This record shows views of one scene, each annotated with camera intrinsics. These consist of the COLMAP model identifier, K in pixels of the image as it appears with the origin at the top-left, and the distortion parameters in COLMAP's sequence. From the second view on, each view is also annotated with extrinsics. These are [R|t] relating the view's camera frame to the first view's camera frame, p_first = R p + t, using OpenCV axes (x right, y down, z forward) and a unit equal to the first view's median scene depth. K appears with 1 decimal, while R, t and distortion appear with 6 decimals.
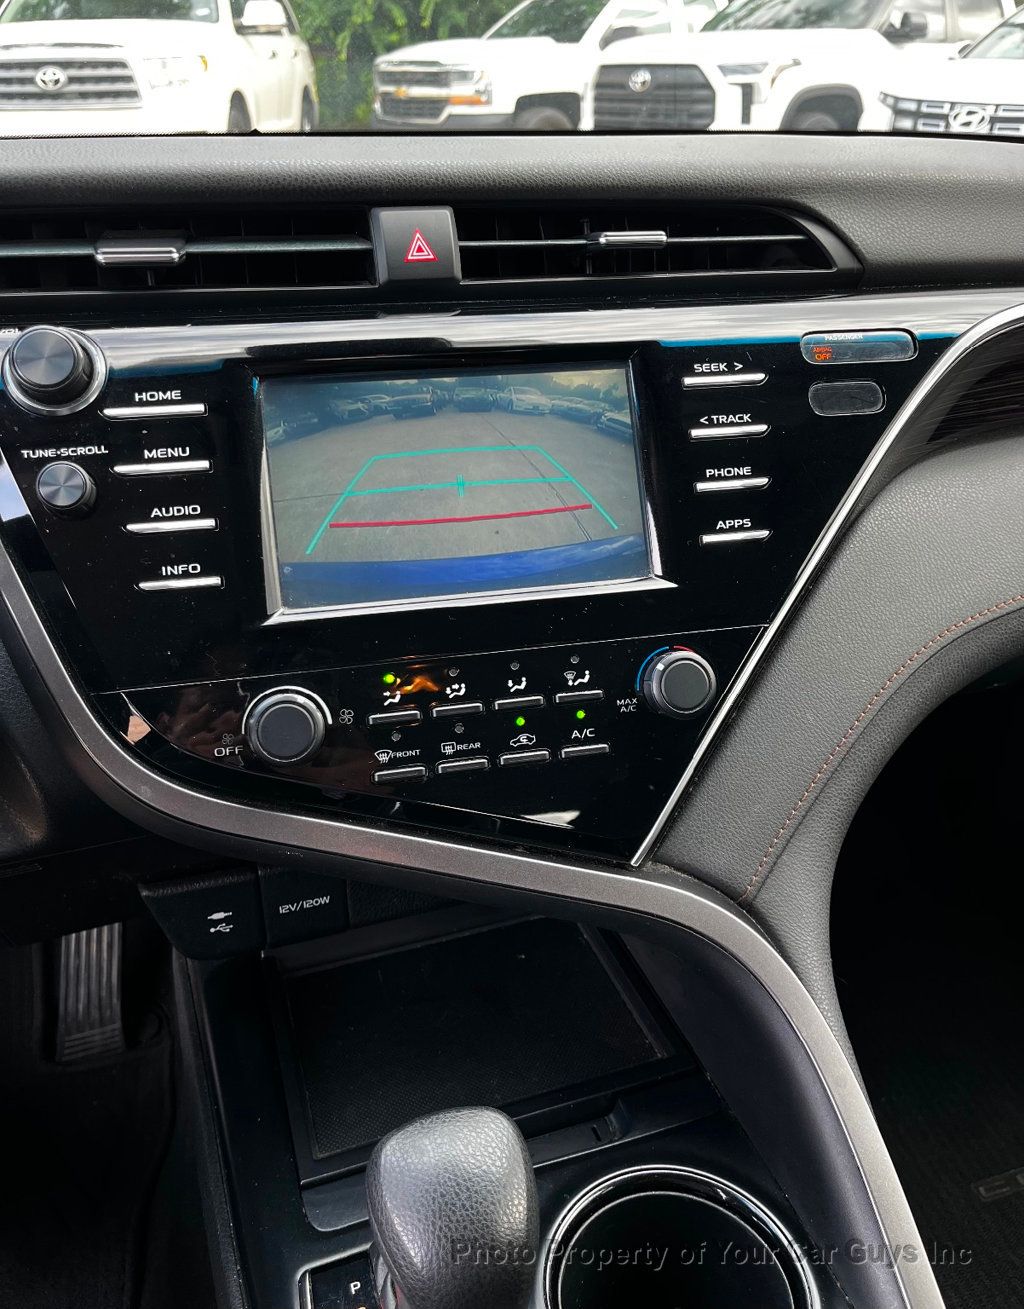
lens RADIAL K [[1054.8, 0, 512.0], [0, 1054.8, 654.5], [0, 0, 1]] dist [0.004919, -0.015043]
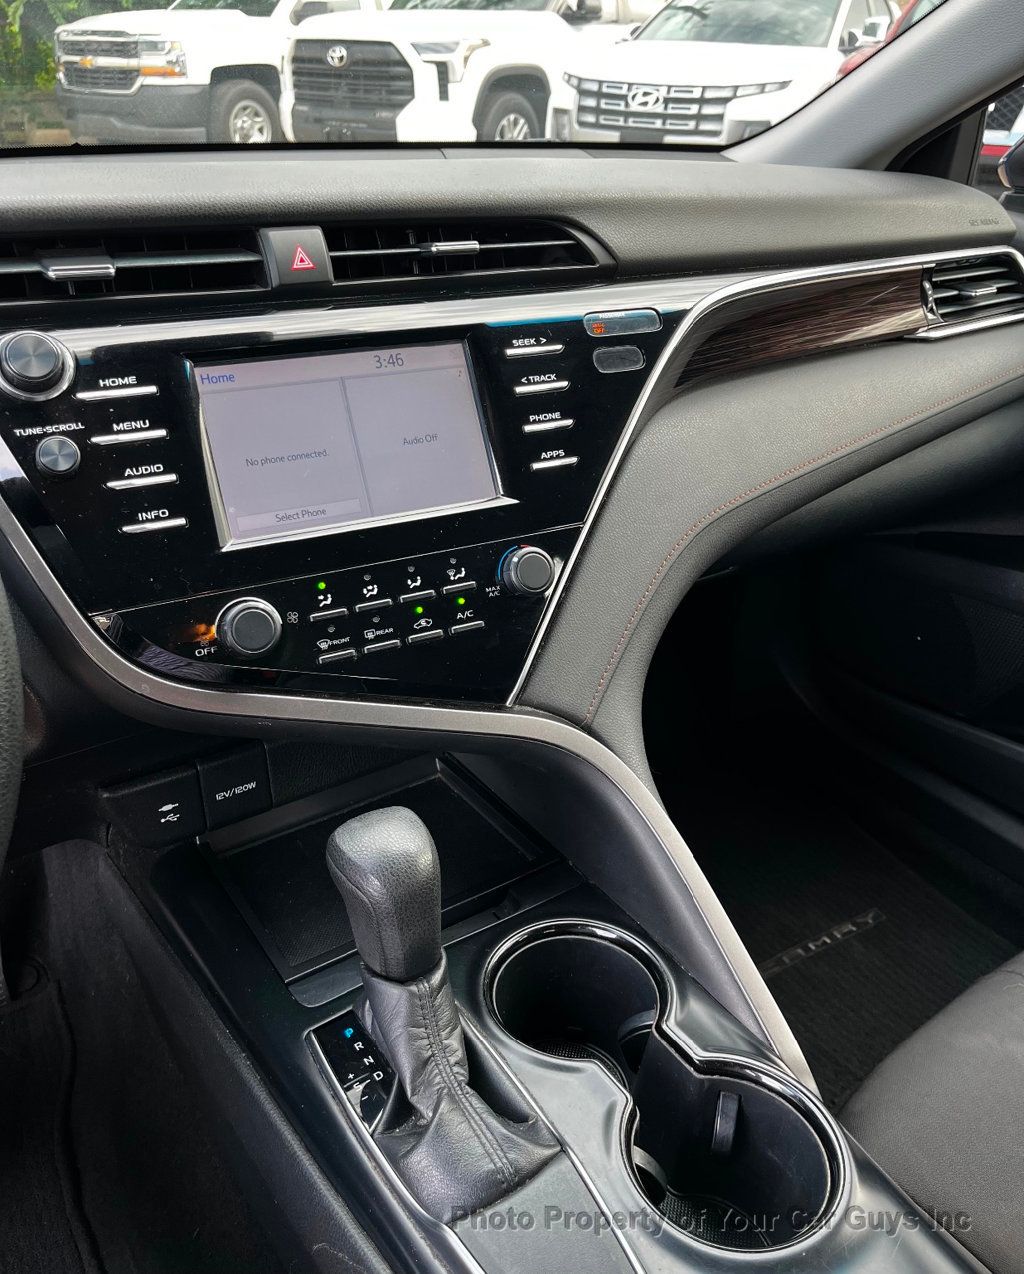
lens RADIAL K [[1041.6, 0, 520.4], [0, 1041.6, 610.2], [0, 0, 1]] dist [0.039655, -0.075344]
pose [[0.964804, -0.103256, 0.241852, -0.186928], [0.105343, 0.994427, 0.004320, 0.070894], [-0.240950, 0.021309, 0.970304, -0.317043]]
